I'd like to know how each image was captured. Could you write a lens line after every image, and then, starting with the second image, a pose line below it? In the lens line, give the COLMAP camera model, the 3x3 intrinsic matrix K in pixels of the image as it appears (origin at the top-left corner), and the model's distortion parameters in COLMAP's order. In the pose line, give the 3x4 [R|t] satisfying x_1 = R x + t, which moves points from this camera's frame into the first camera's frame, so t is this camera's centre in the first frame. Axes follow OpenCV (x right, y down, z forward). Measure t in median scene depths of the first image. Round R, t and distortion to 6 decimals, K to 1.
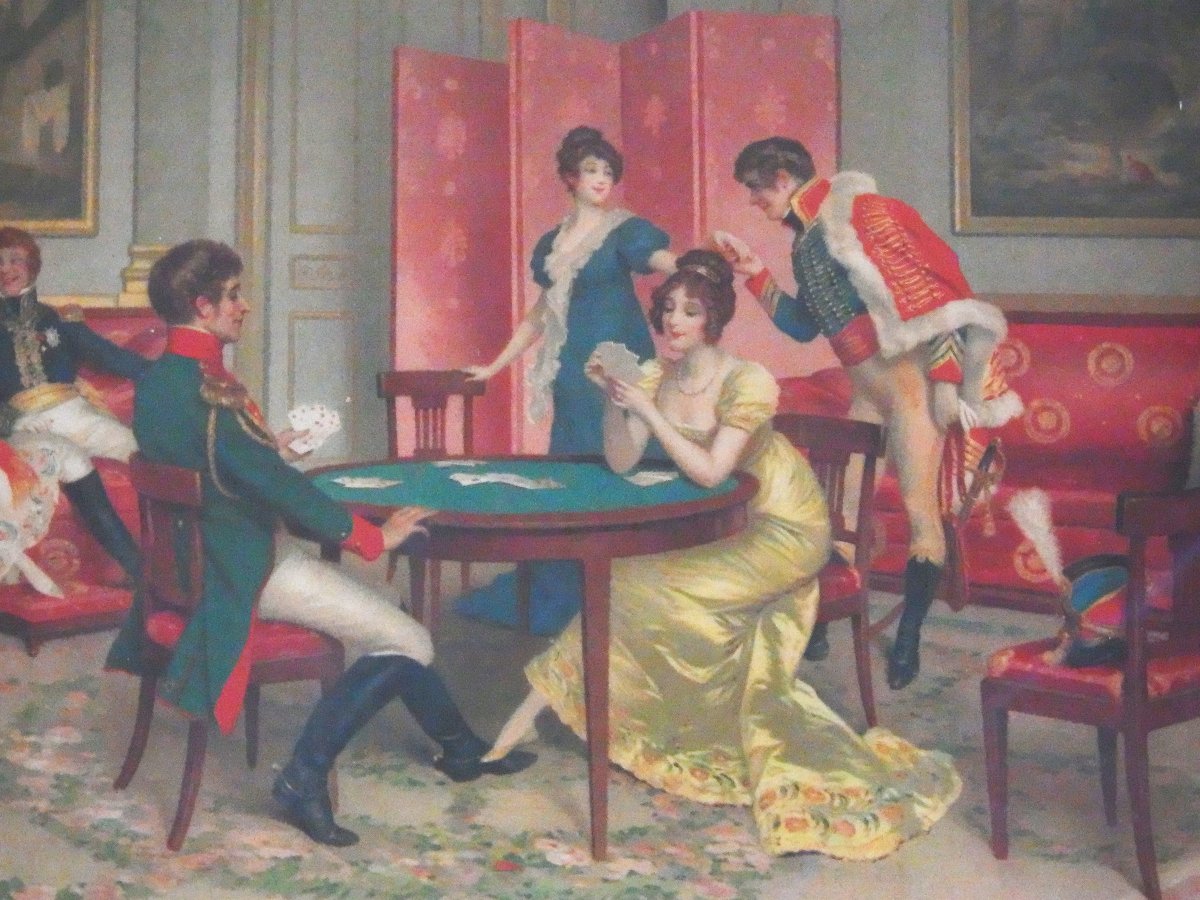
lens RADIAL K [[5006.9, 0, 600.0], [0, 5006.9, 450.0], [0, 0, 1]] dist [0.151312, -4.970349]
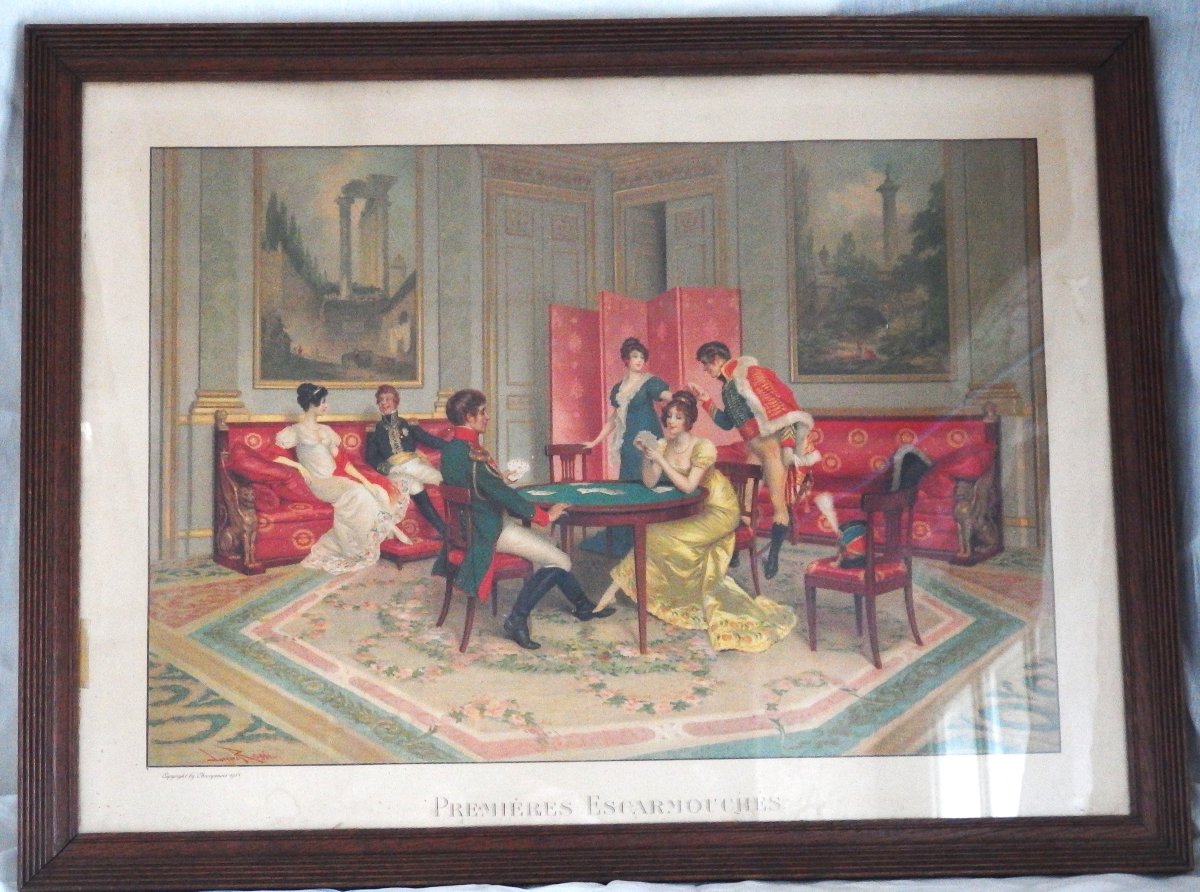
lens RADIAL K [[2557.7, 0, 600.0], [0, 2557.7, 446.0], [0, 0, 1]] dist [0.136346, 0.073896]
pose [[0.999563, -0.018685, -0.022904, 0.008630], [0.018892, 0.999782, 0.008880, -0.025938], [0.022733, -0.009309, 0.999698, -0.194433]]
